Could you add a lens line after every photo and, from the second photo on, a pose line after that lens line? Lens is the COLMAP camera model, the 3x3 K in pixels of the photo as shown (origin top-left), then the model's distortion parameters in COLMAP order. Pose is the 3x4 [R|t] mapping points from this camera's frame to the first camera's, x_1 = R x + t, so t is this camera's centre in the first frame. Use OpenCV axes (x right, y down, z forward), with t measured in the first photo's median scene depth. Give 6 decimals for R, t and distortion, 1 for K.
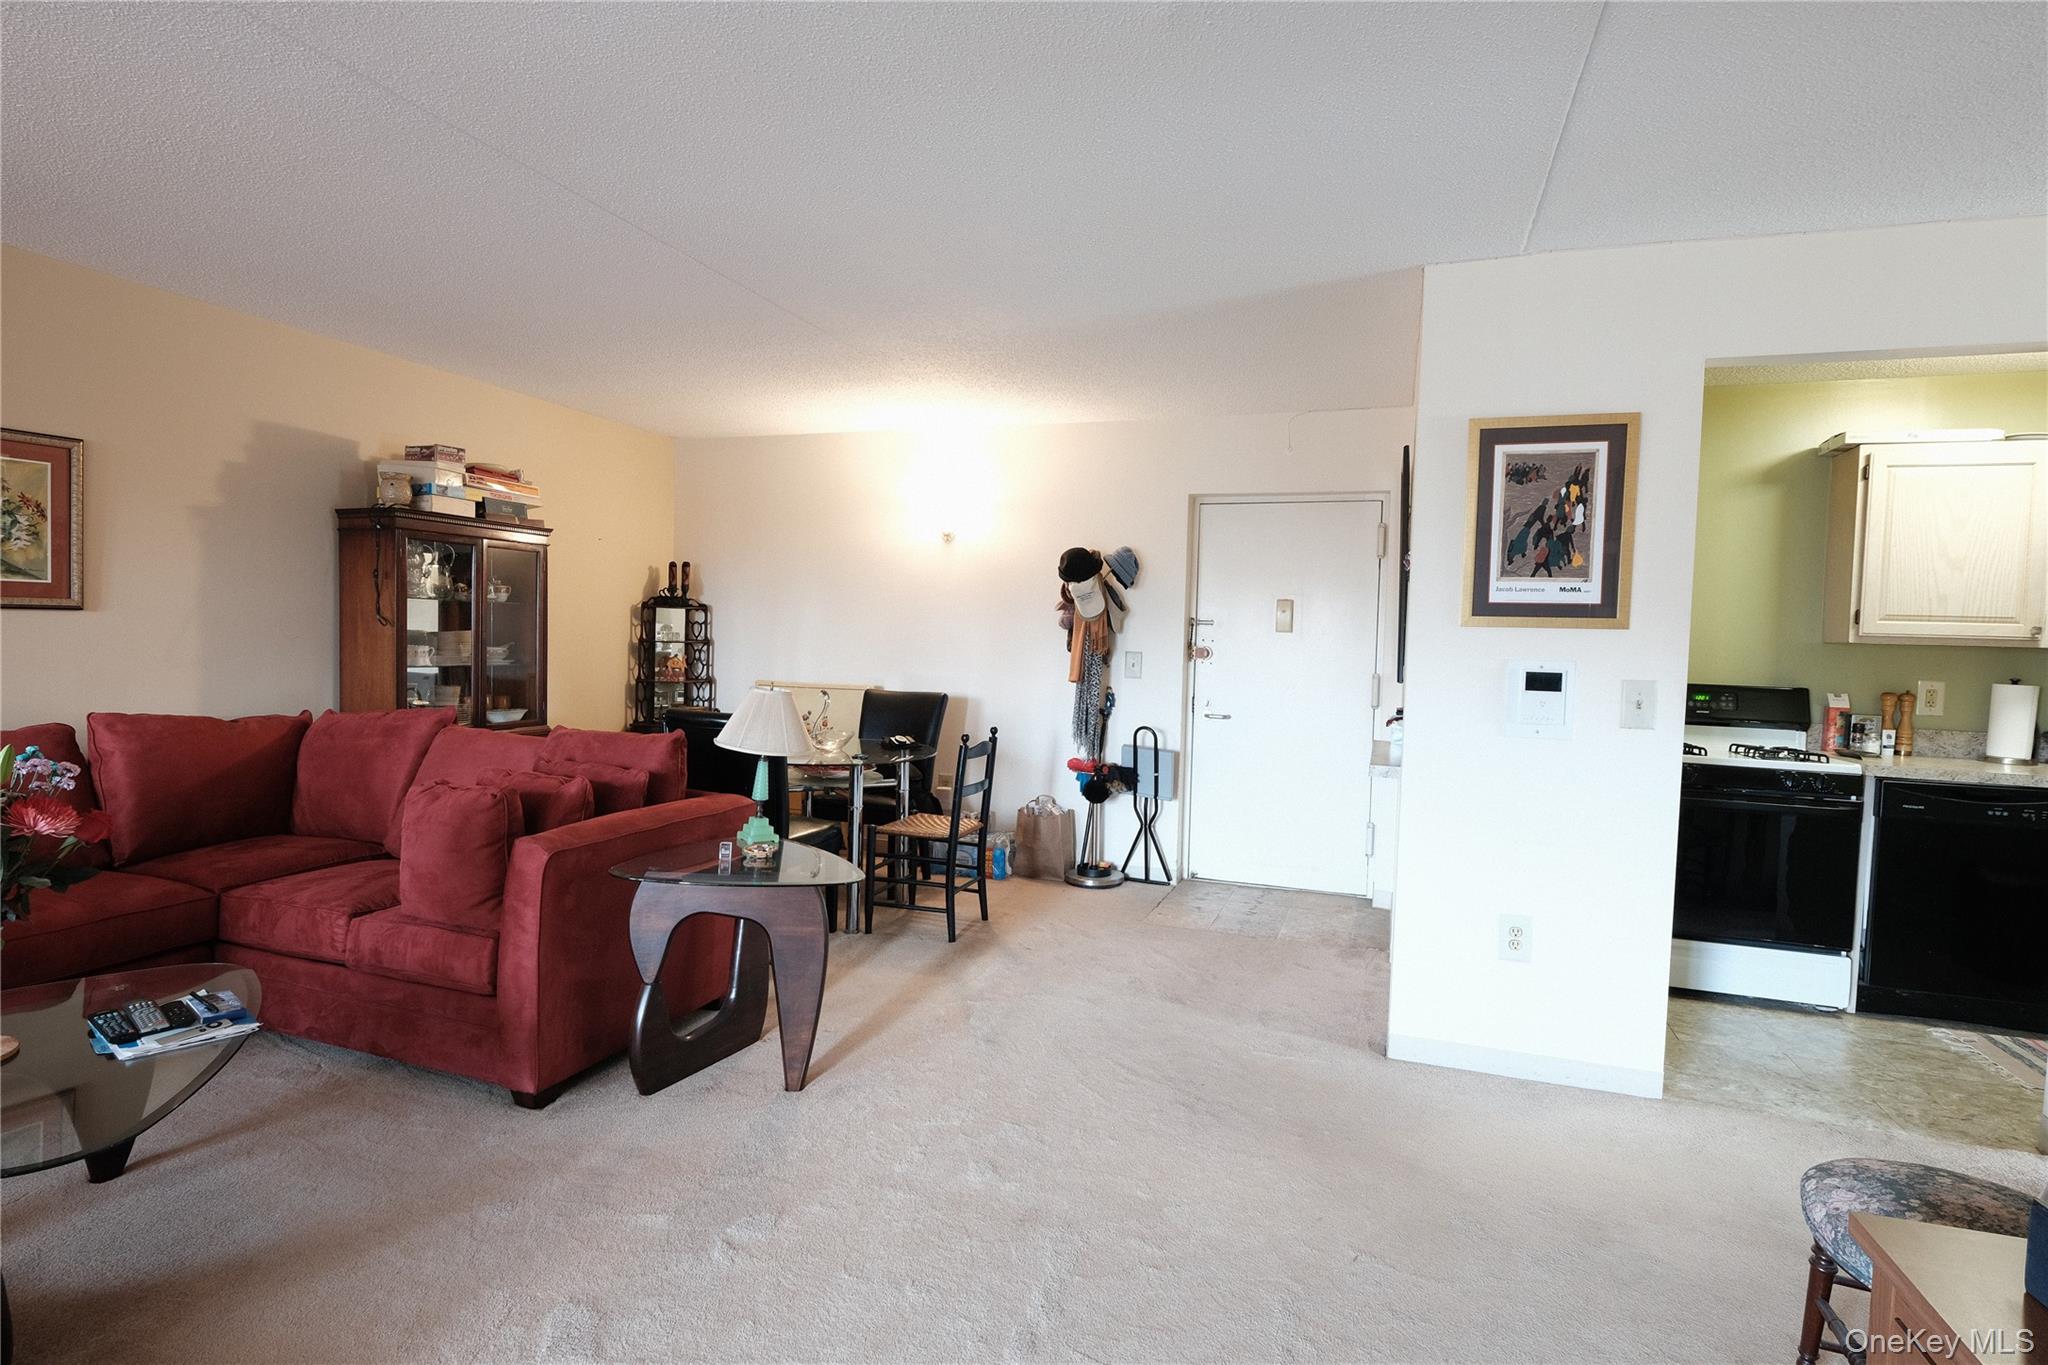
lens RADIAL K [[1057.2, 0, 1022.2], [0, 1057.2, 676.6], [0, 0, 1]] dist [0.000828, 0.000084]
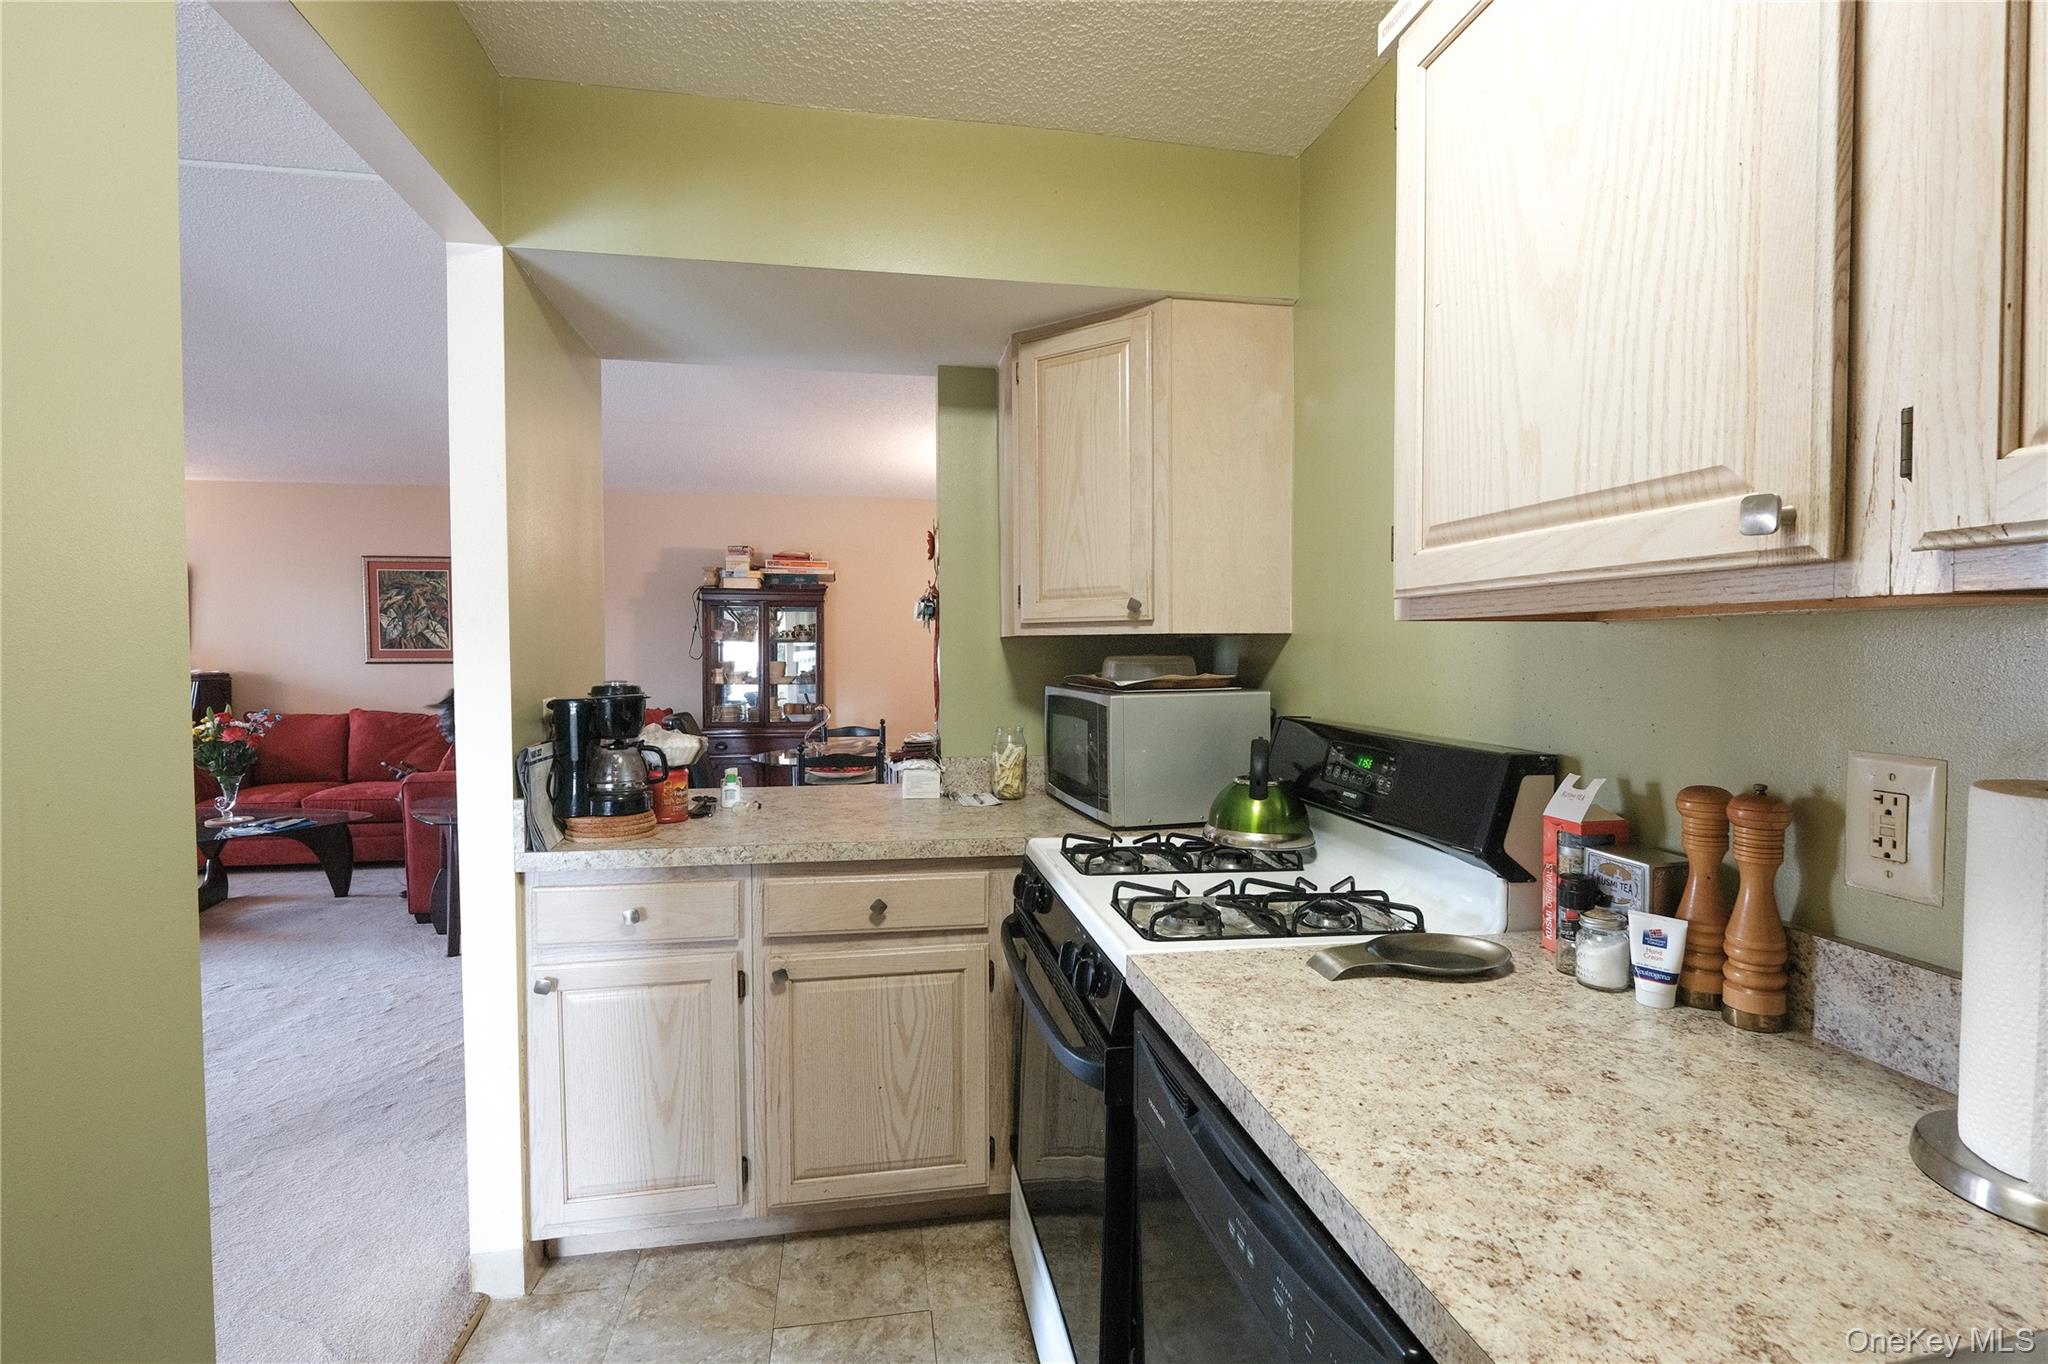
lens RADIAL K [[927.6, 0, 1023.0], [0, 927.6, 678.8], [0, 0, 1]] dist [-0.000653, -0.000070]
pose [[0.496326, -0.001258, -0.868136, 0.974776], [-0.022447, 0.999646, -0.014282, -0.006310], [0.867846, 0.026576, 0.496122, 0.741440]]
